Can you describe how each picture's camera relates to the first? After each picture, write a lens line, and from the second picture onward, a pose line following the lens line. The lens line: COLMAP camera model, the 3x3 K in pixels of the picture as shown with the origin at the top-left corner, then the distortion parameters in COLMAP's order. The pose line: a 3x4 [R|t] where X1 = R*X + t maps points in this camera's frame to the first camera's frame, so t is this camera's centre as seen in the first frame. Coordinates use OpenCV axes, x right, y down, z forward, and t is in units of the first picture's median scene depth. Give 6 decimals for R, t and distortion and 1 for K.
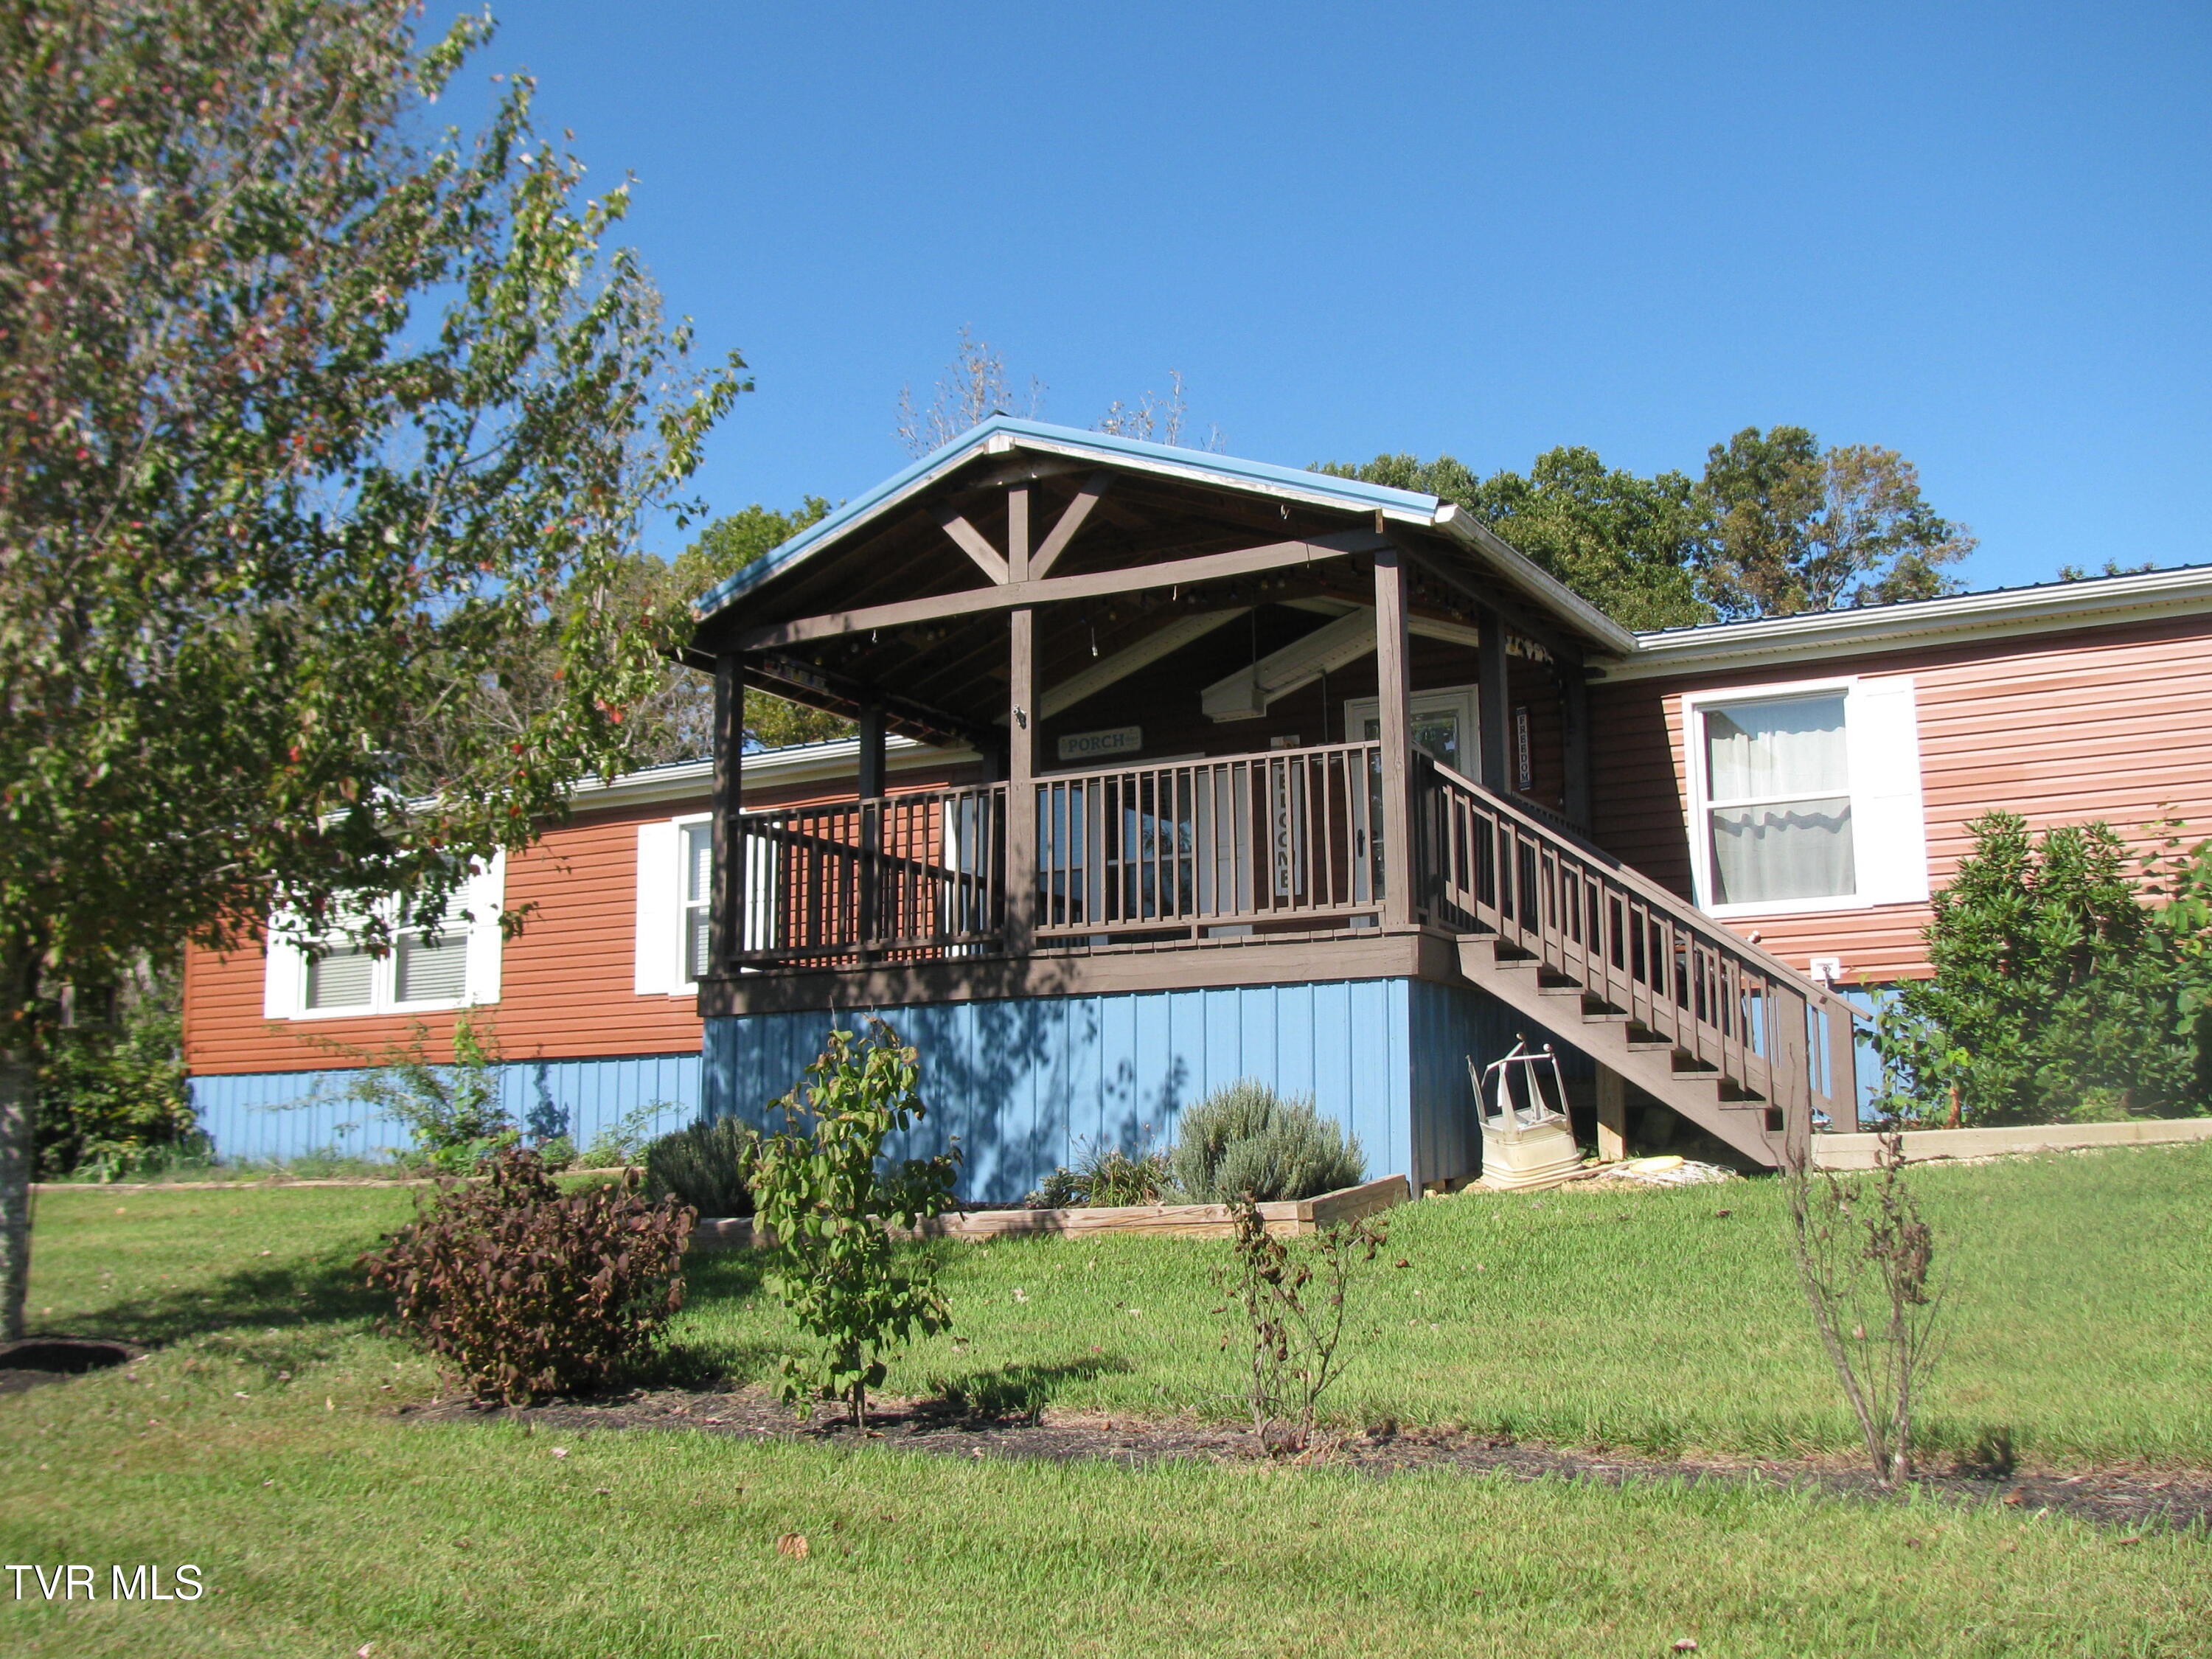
lens RADIAL K [[2304.3, 0, 1108.0], [0, 2304.3, 814.3], [0, 0, 1]] dist [-0.205029, 0.226013]
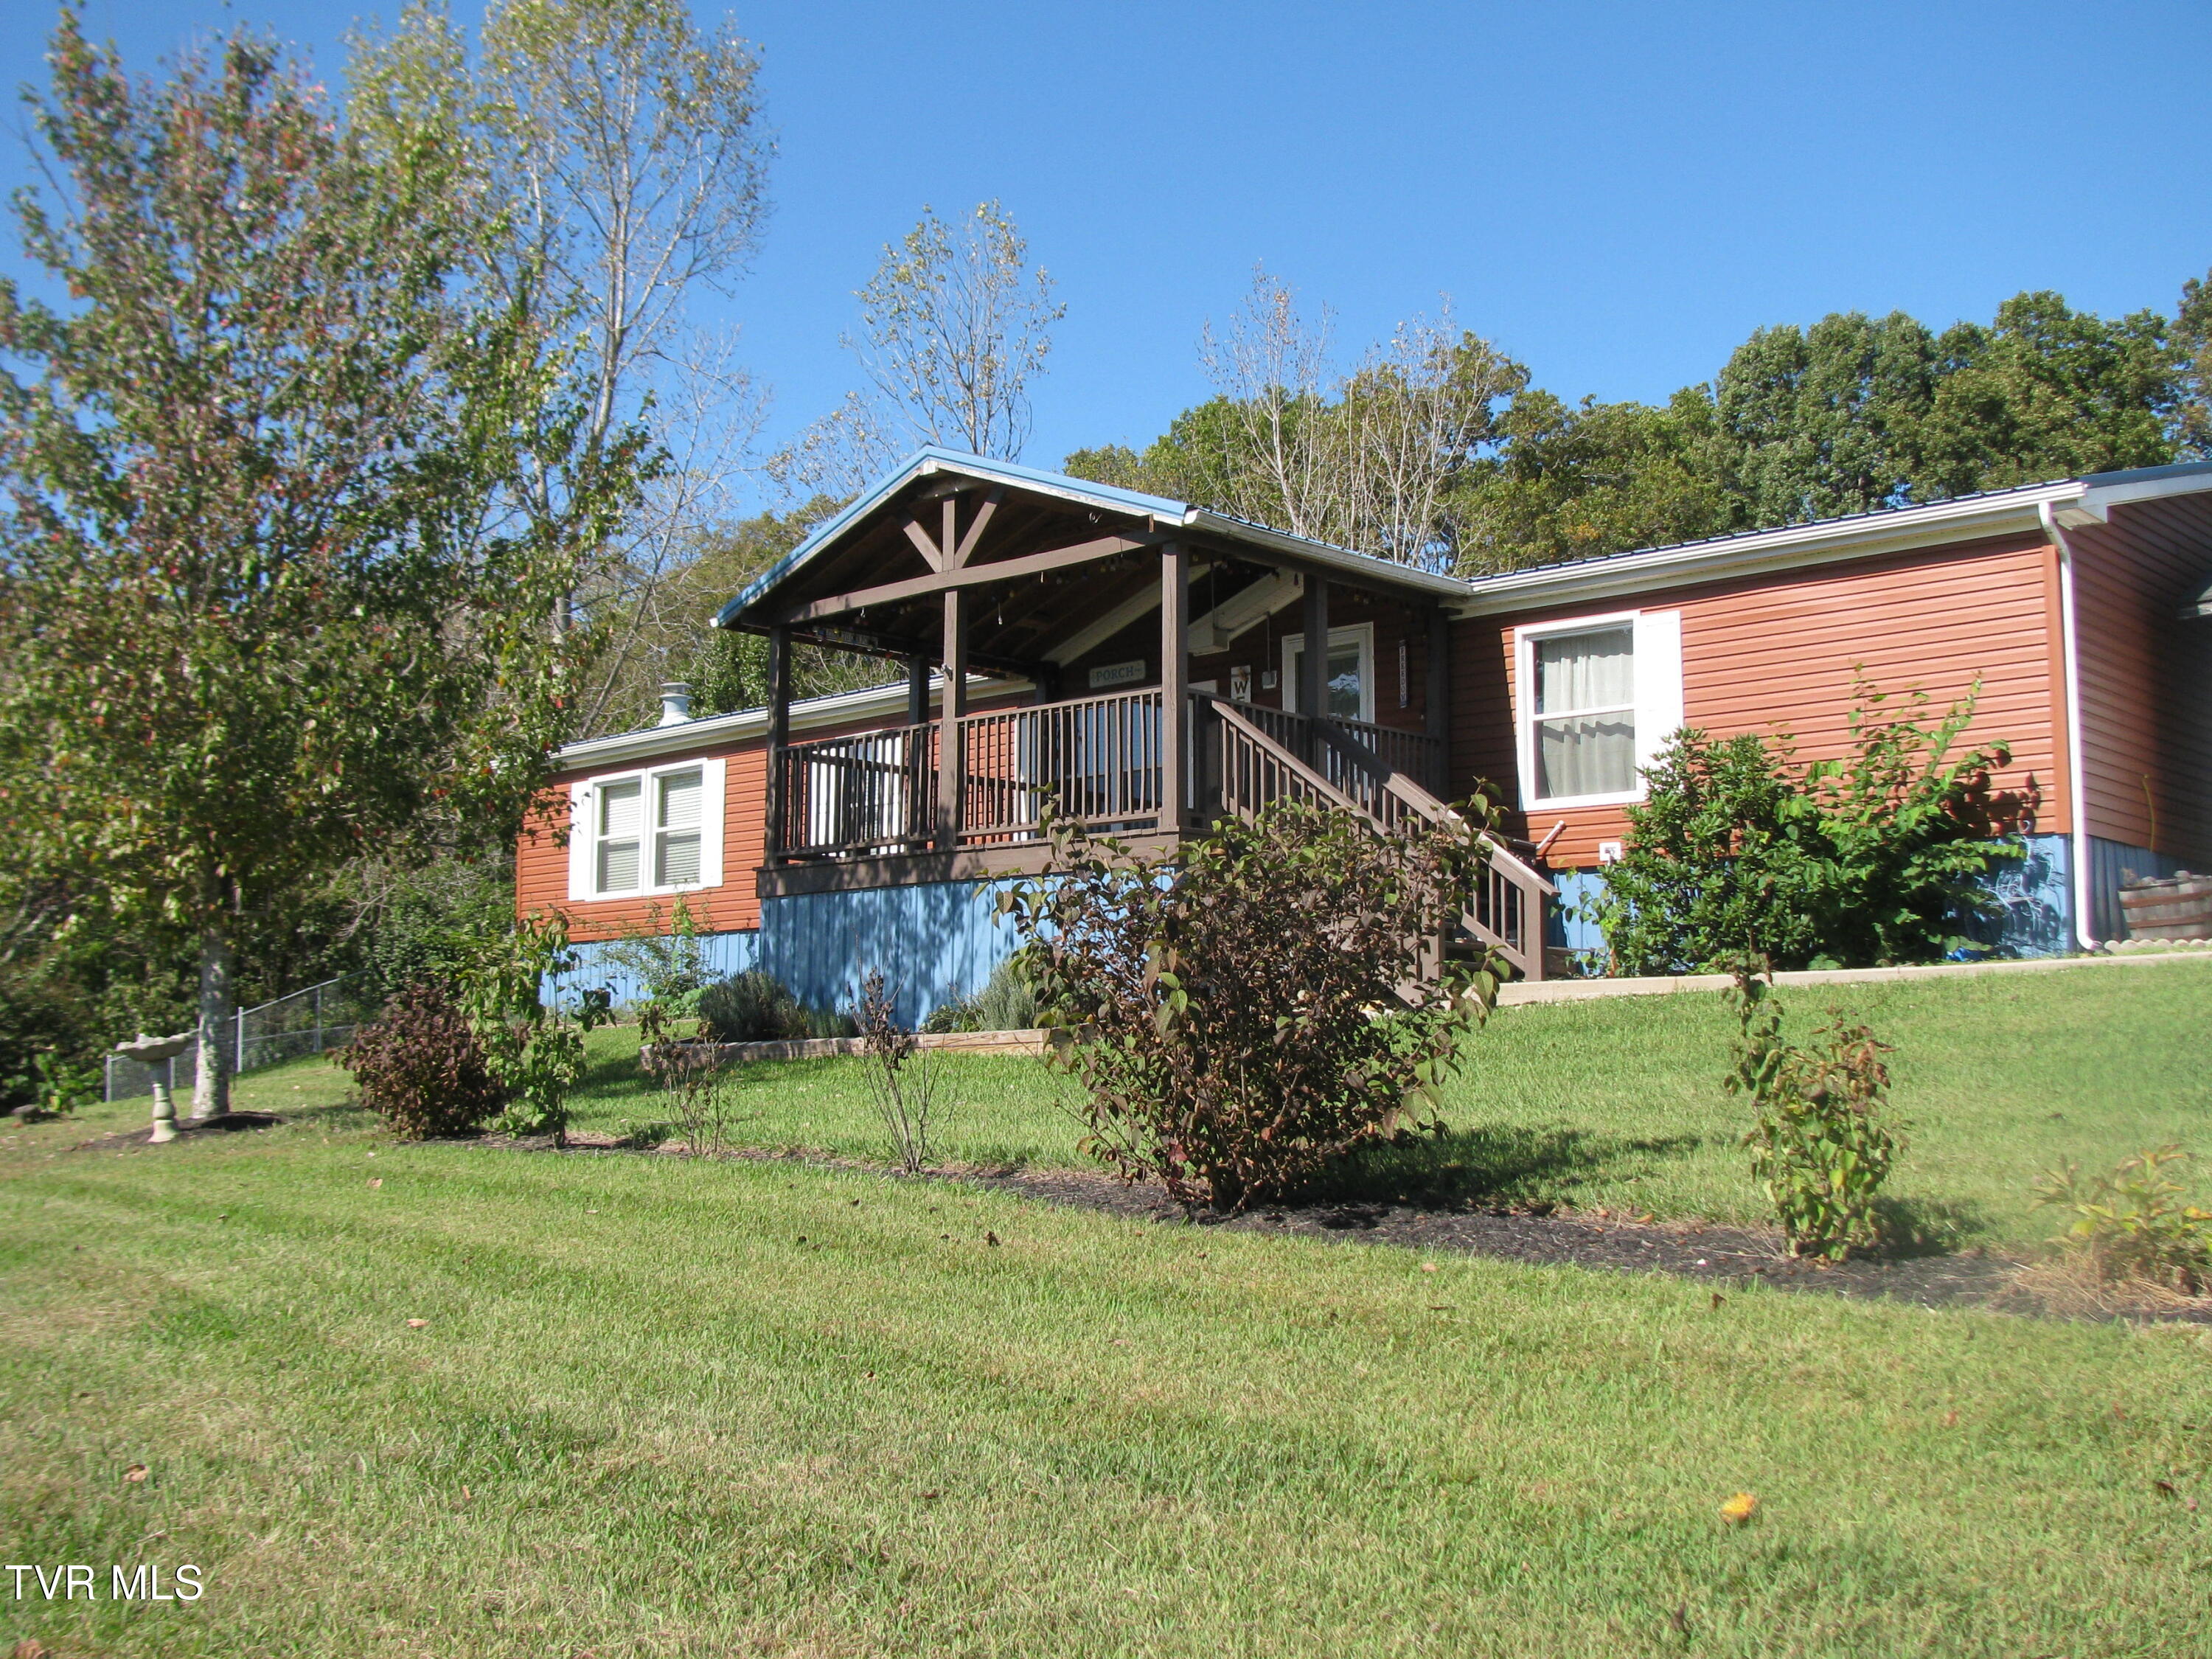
lens RADIAL K [[2304.3, 0, 1108.0], [0, 2304.3, 814.3], [0, 0, 1]] dist [-0.205029, 0.226013]
pose [[0.969563, -0.018567, -0.244139, 0.357776], [0.033126, 0.997900, 0.055662, -0.029655], [0.242593, -0.062055, 0.968142, -0.263951]]
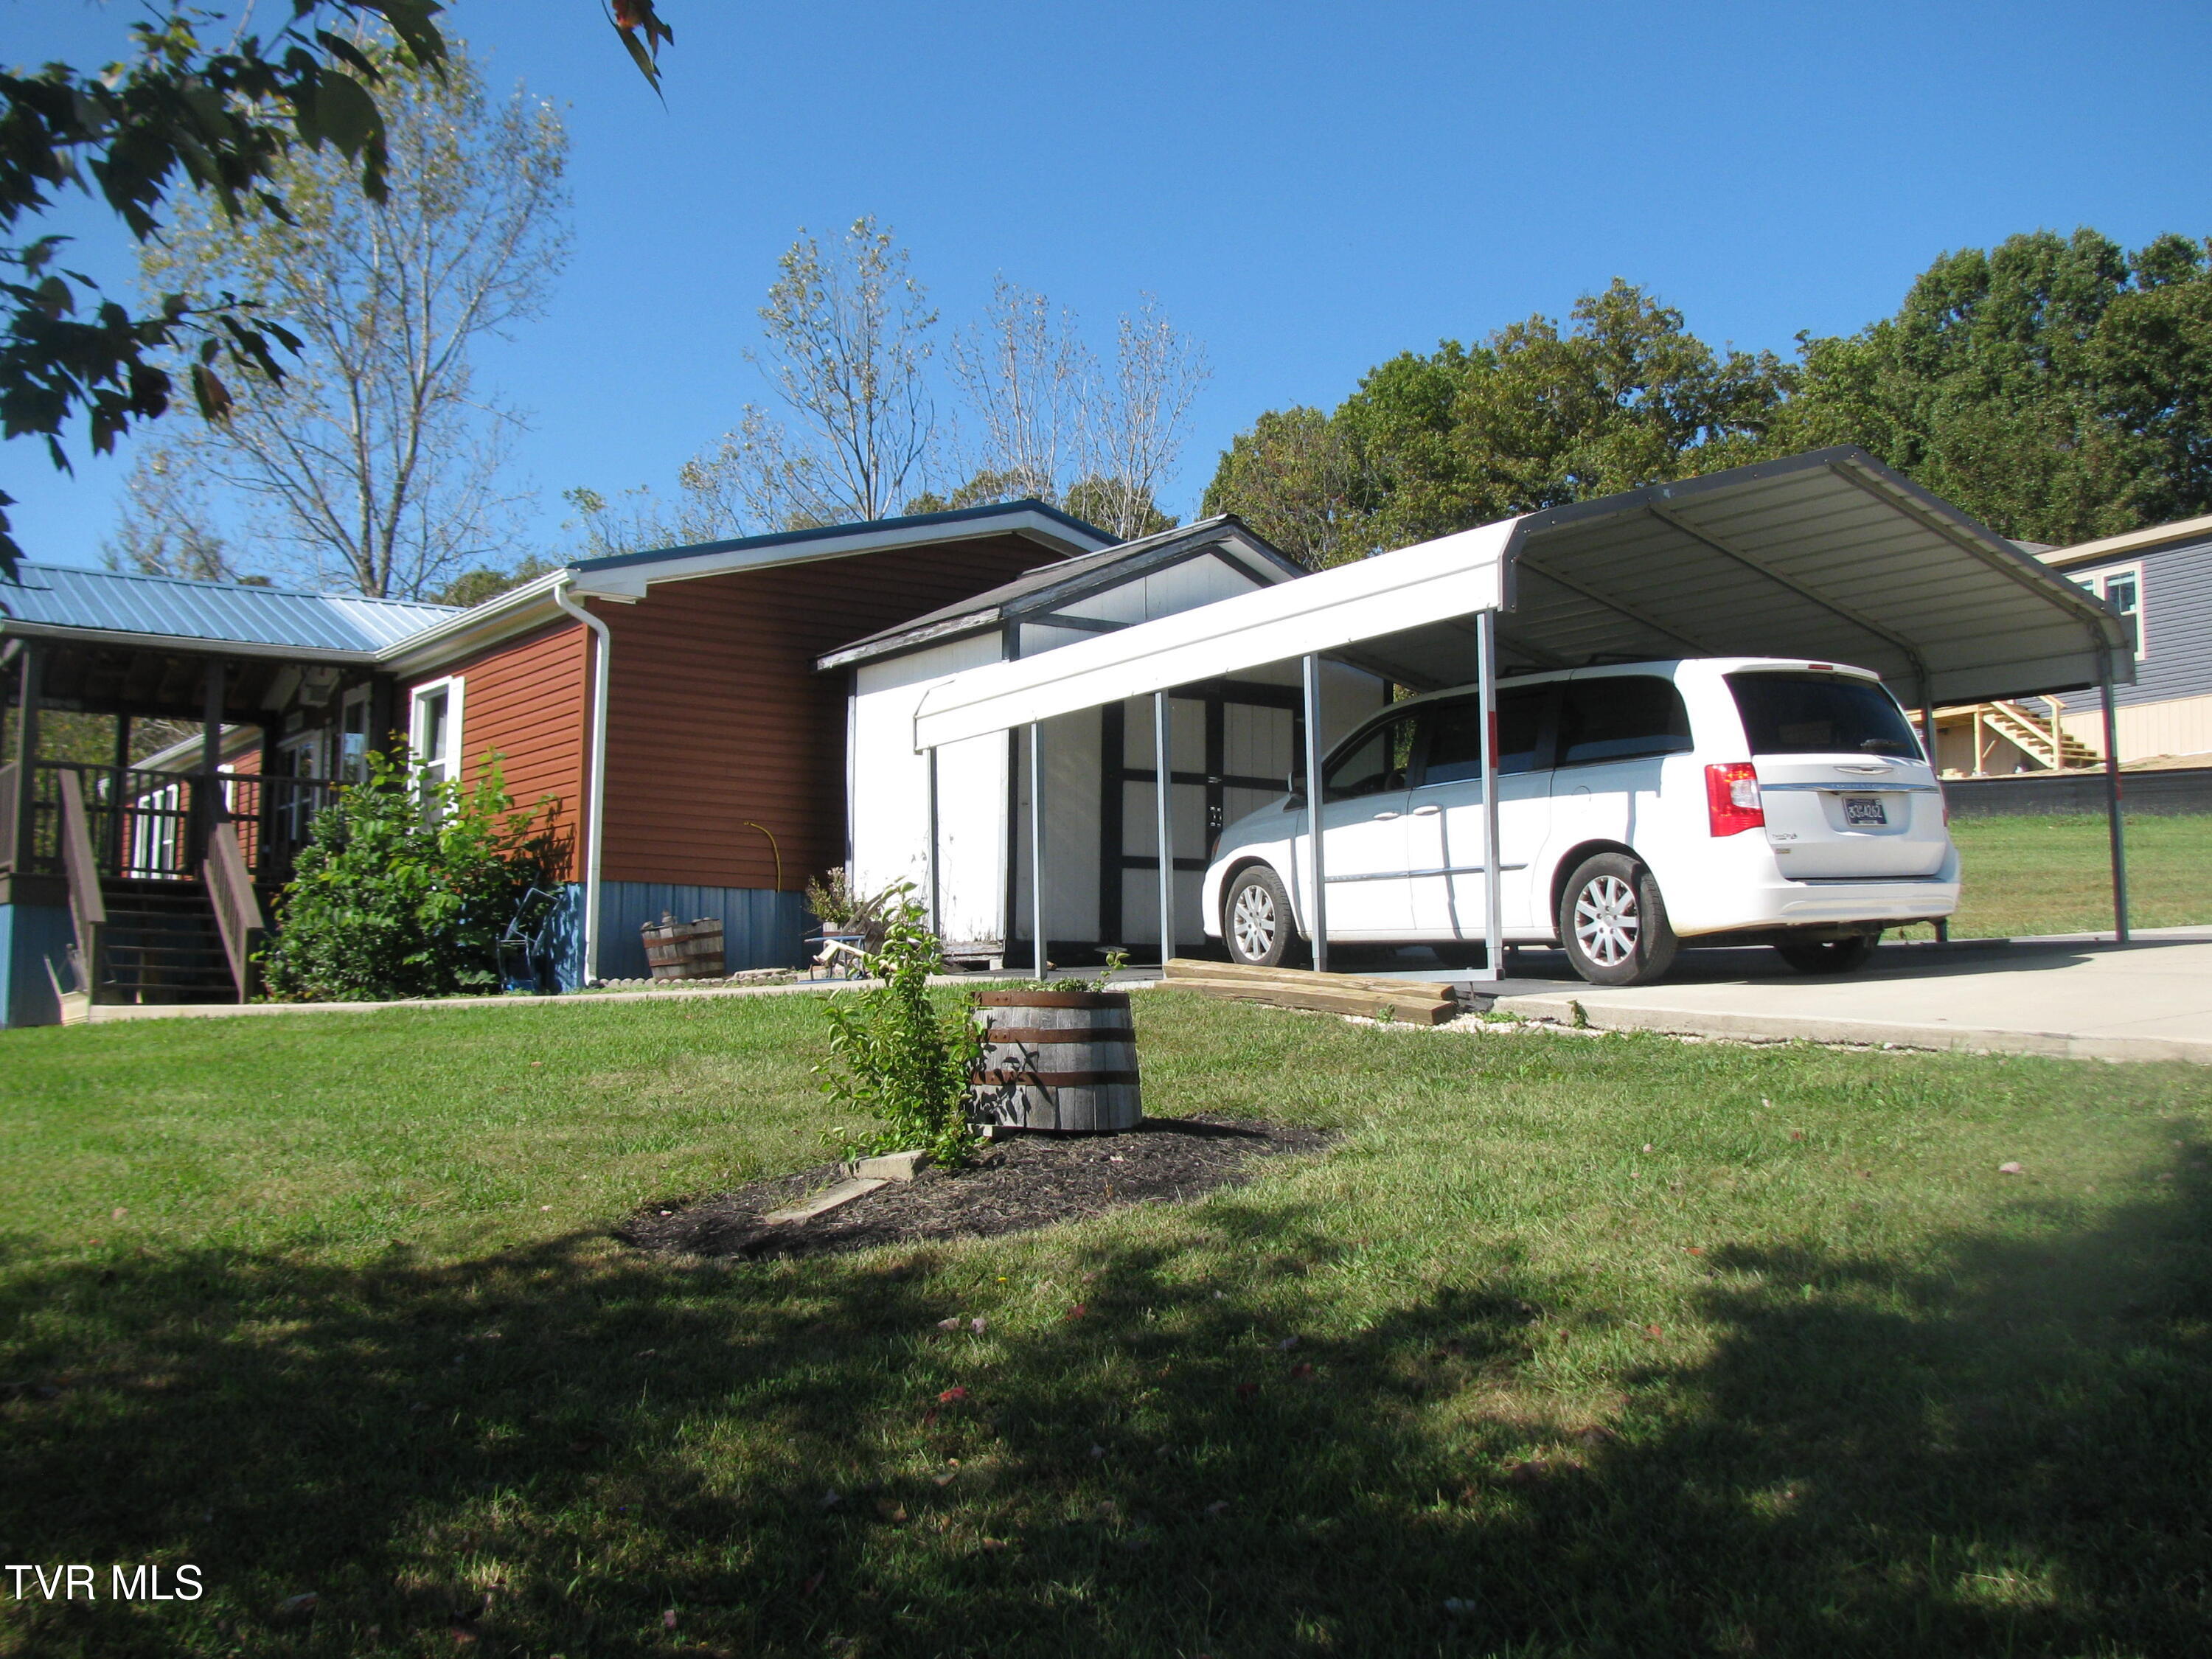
lens RADIAL K [[2304.3, 0, 1108.0], [0, 2304.3, 814.3], [0, 0, 1]] dist [-0.205029, 0.226013]
pose [[0.887406, -0.018686, -0.460610, 1.365775], [0.058938, 0.995577, 0.073159, -0.055479], [0.457206, -0.092069, 0.884582, -0.068690]]
